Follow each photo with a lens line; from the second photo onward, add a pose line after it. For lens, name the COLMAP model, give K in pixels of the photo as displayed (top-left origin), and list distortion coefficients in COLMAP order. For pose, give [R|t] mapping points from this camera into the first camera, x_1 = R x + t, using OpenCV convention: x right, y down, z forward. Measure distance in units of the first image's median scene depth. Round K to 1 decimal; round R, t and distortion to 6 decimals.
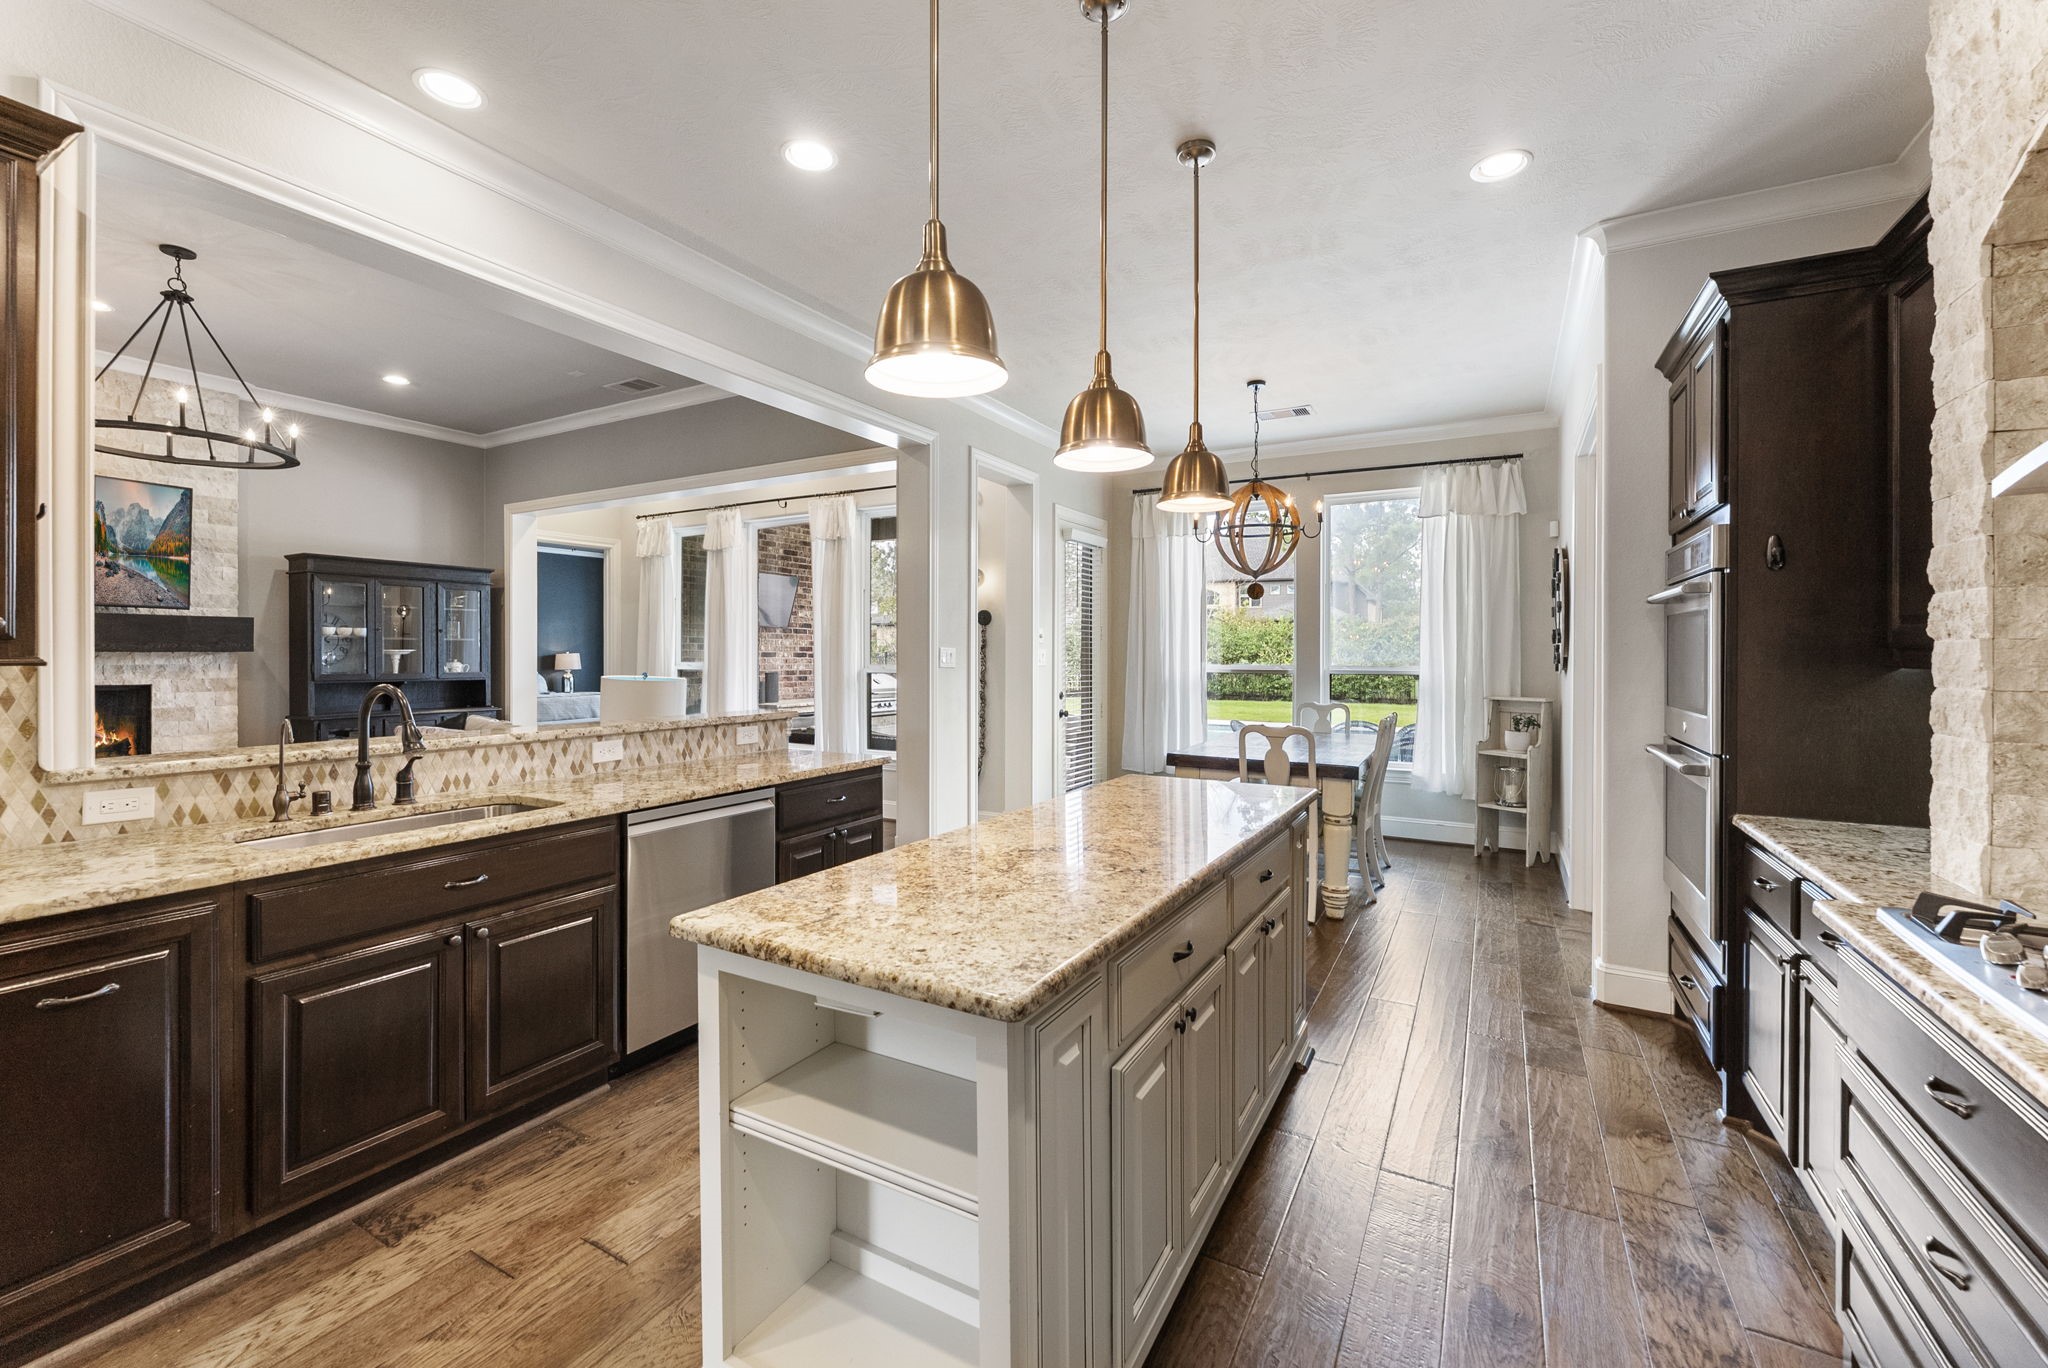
lens RADIAL K [[836.8, 0, 1021.0], [0, 836.8, 668.0], [0, 0, 1]] dist [0.000783, -0.000064]
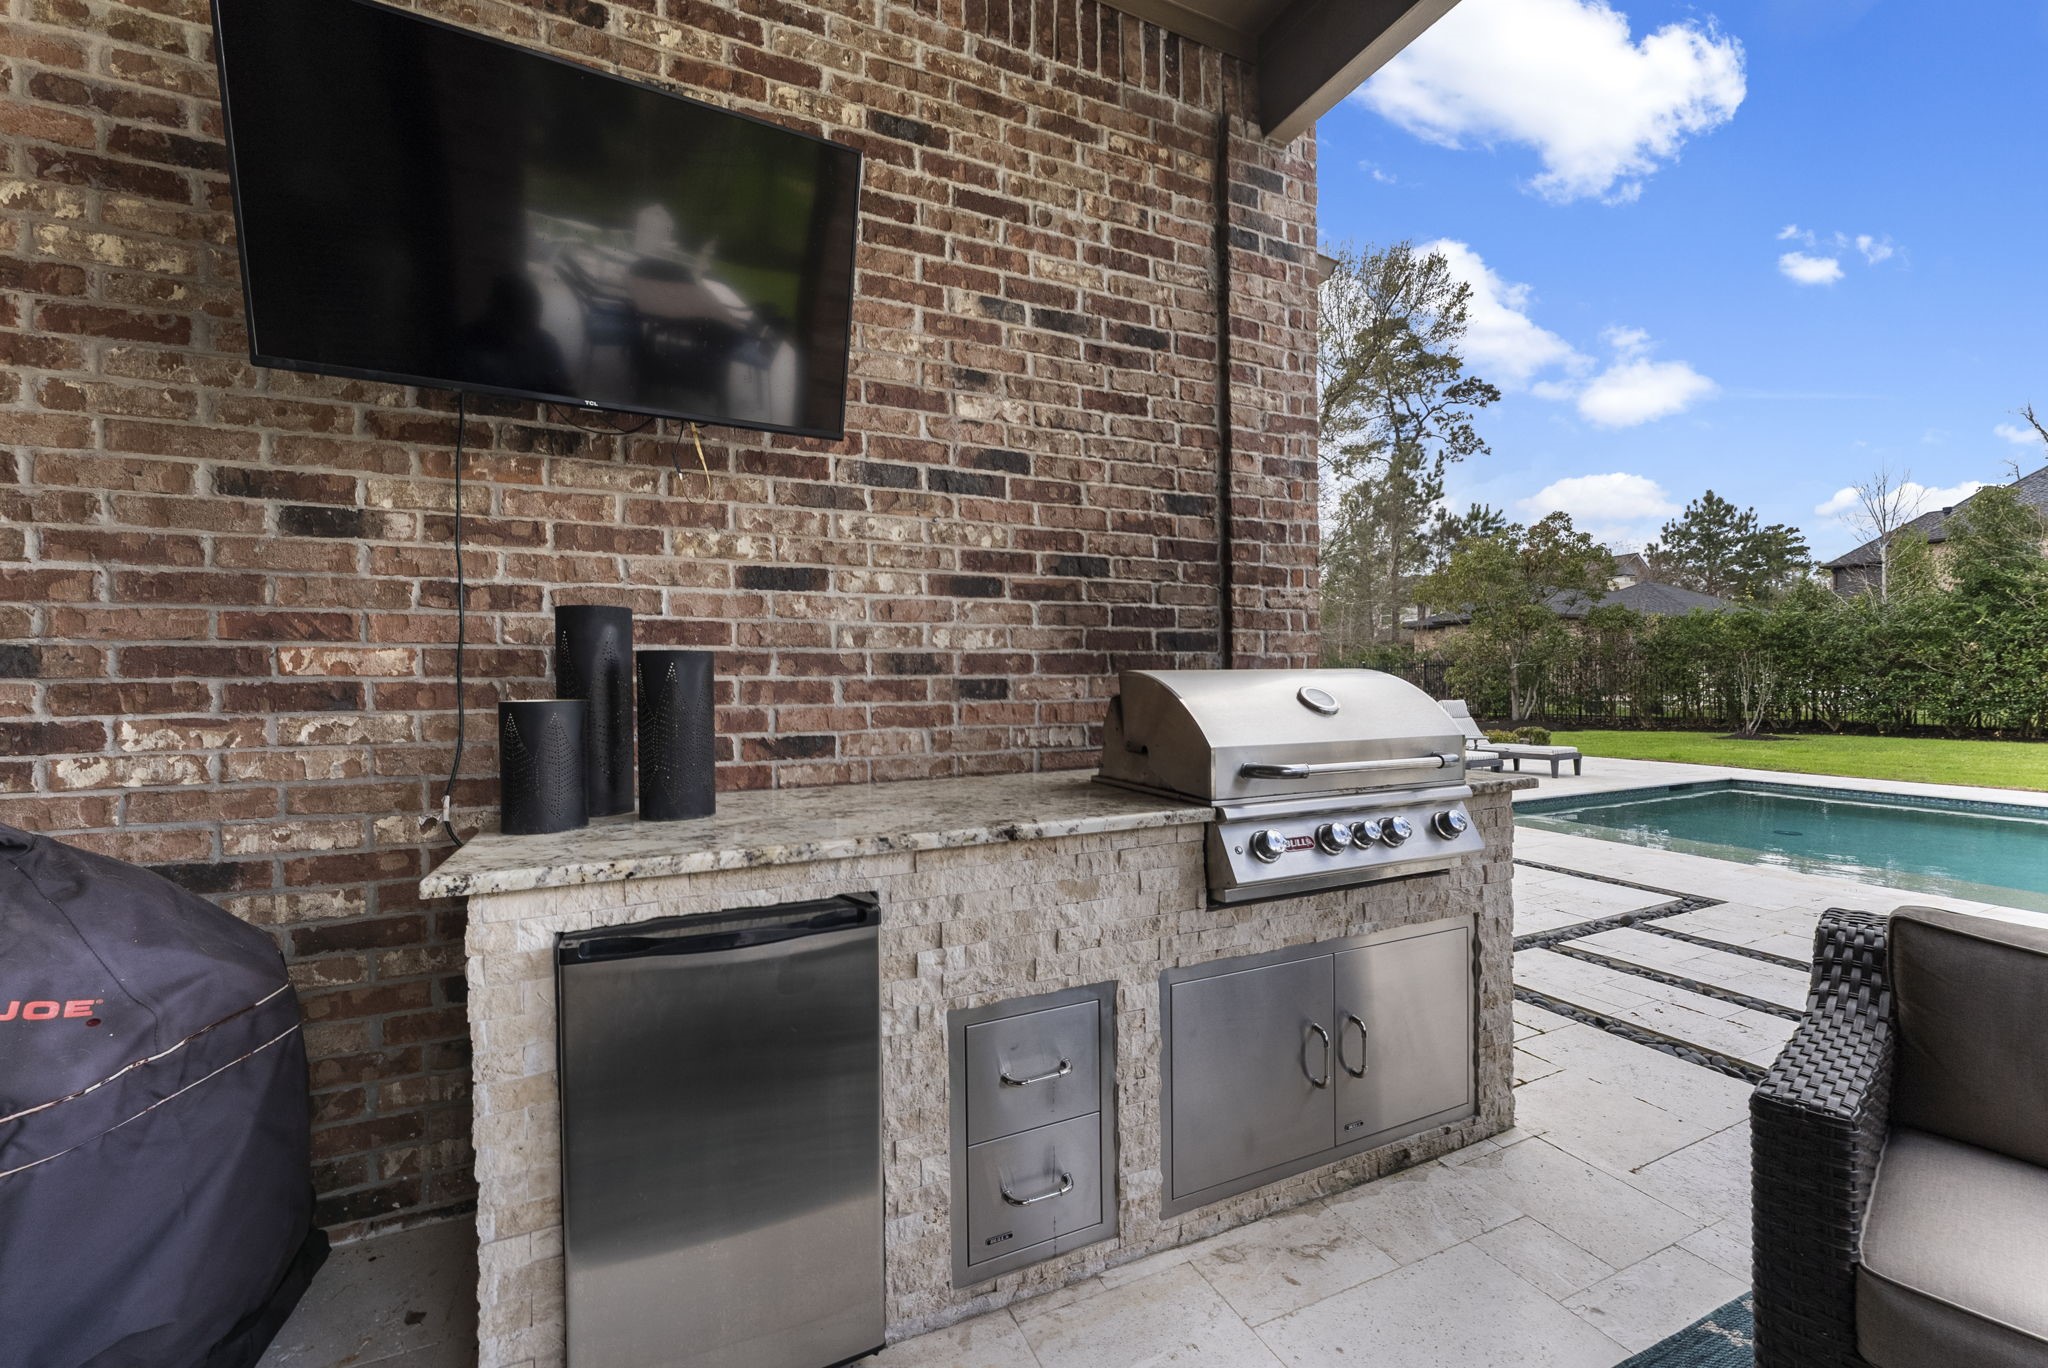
lens RADIAL K [[823.9, 0, 1029.5], [0, 823.9, 687.3], [0, 0, 1]] dist [-0.001500, -0.000346]
pose [[0.817982, 0.000710, -0.575243, -0.120046], [0.003597, 0.999973, 0.006349, 0.010819], [0.575232, -0.007263, 0.817958, 0.826286]]
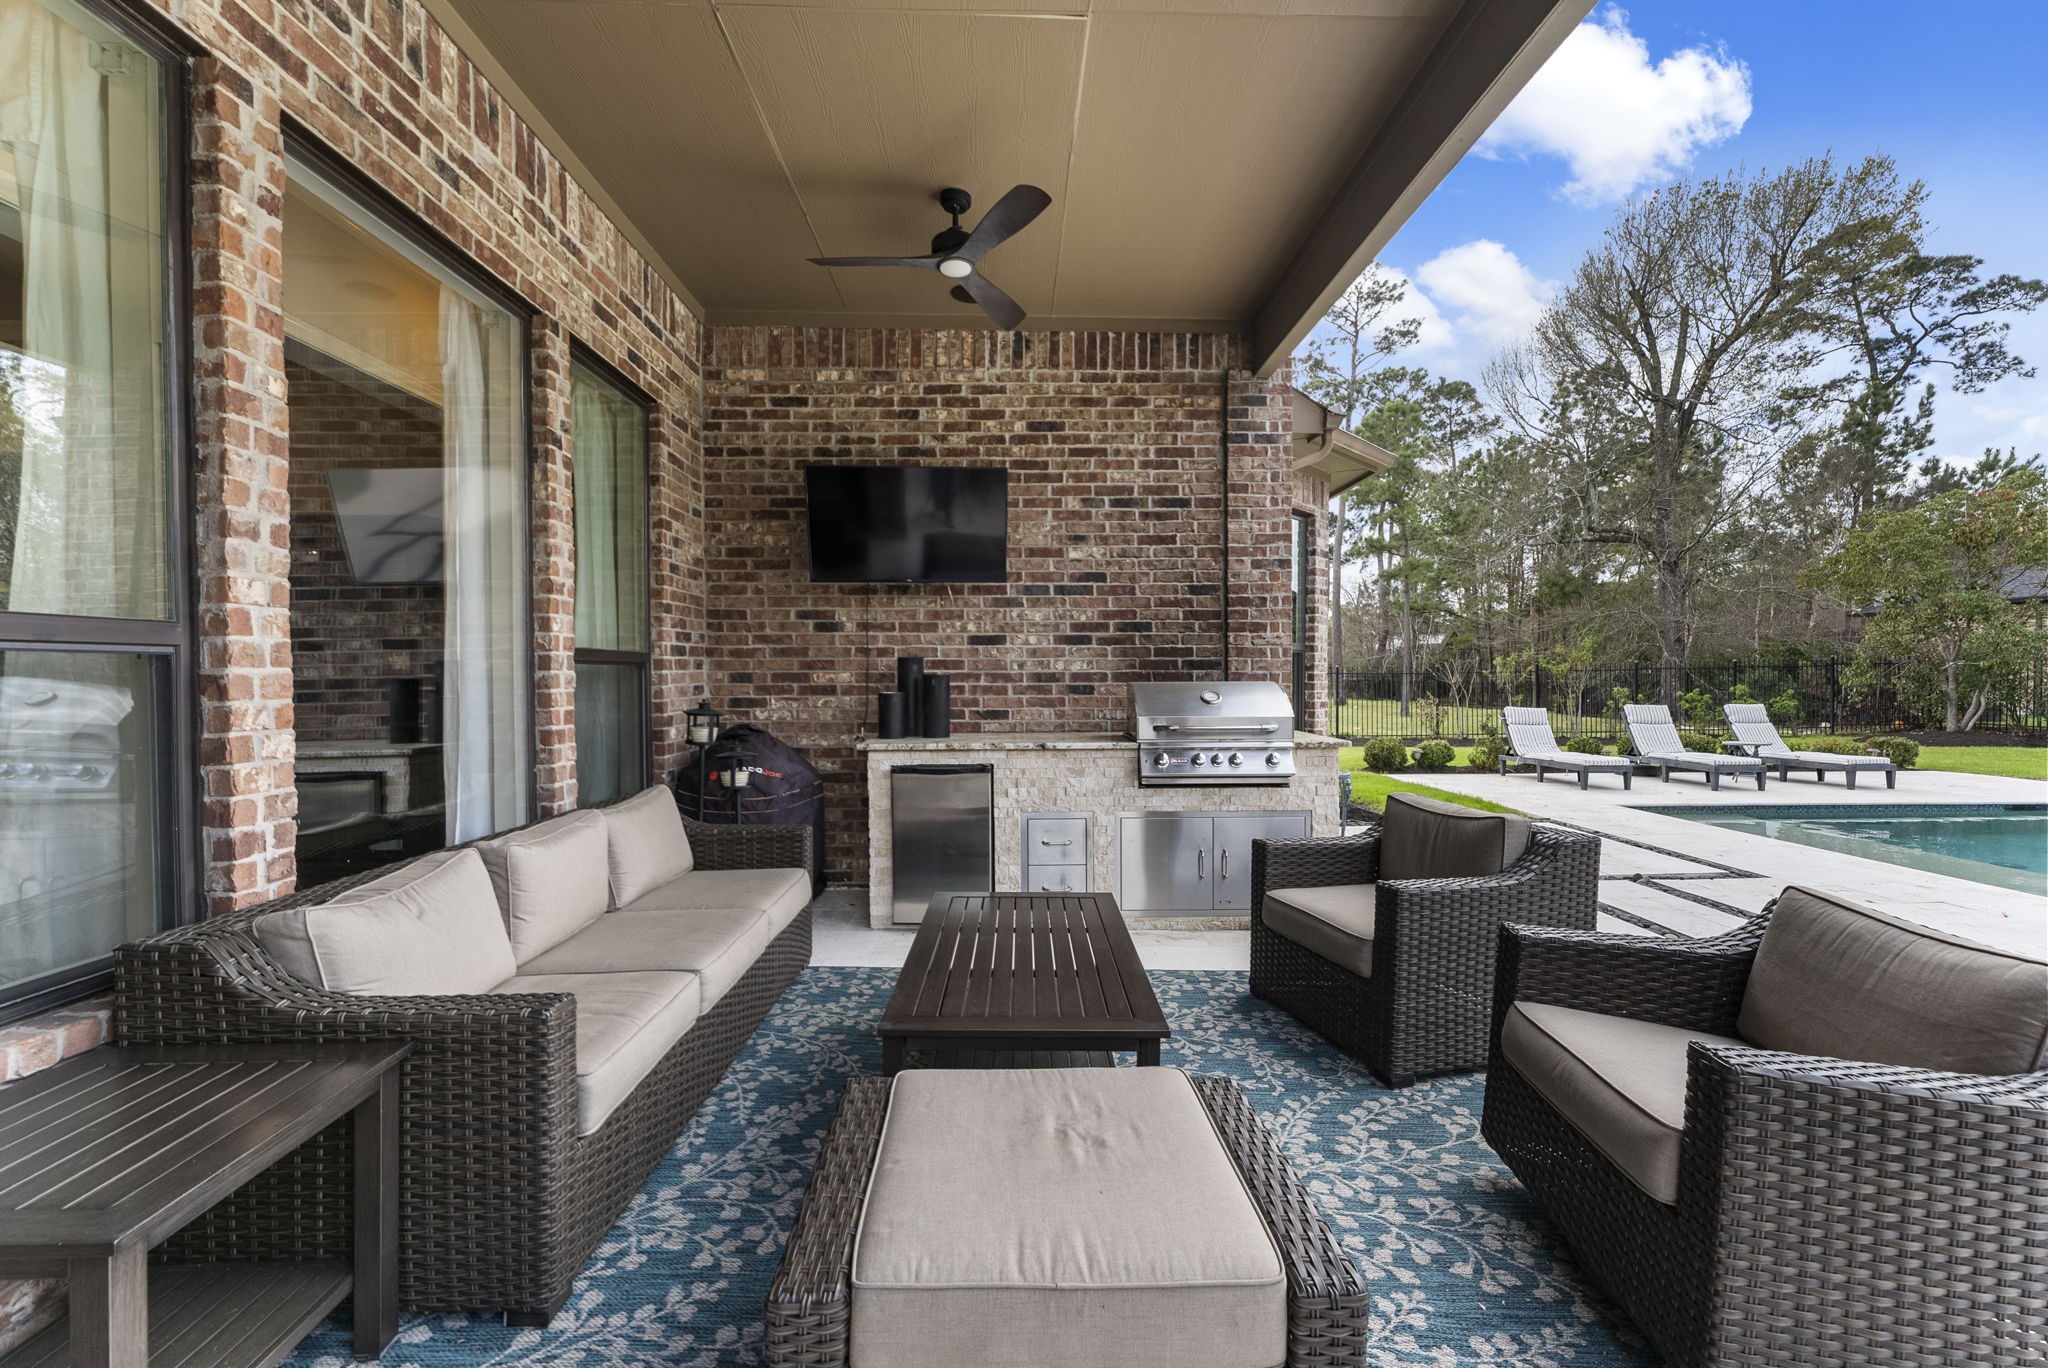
lens RADIAL K [[815.1, 0, 1024.0], [0, 815.1, 684.0], [0, 0, 1]] dist [0.009893, -0.000005]
pose [[0.515244, 0.008377, -0.857003, 0.118079], [-0.002937, 0.999964, 0.008009, 0.005813], [0.857039, -0.001610, 0.515250, 0.739432]]
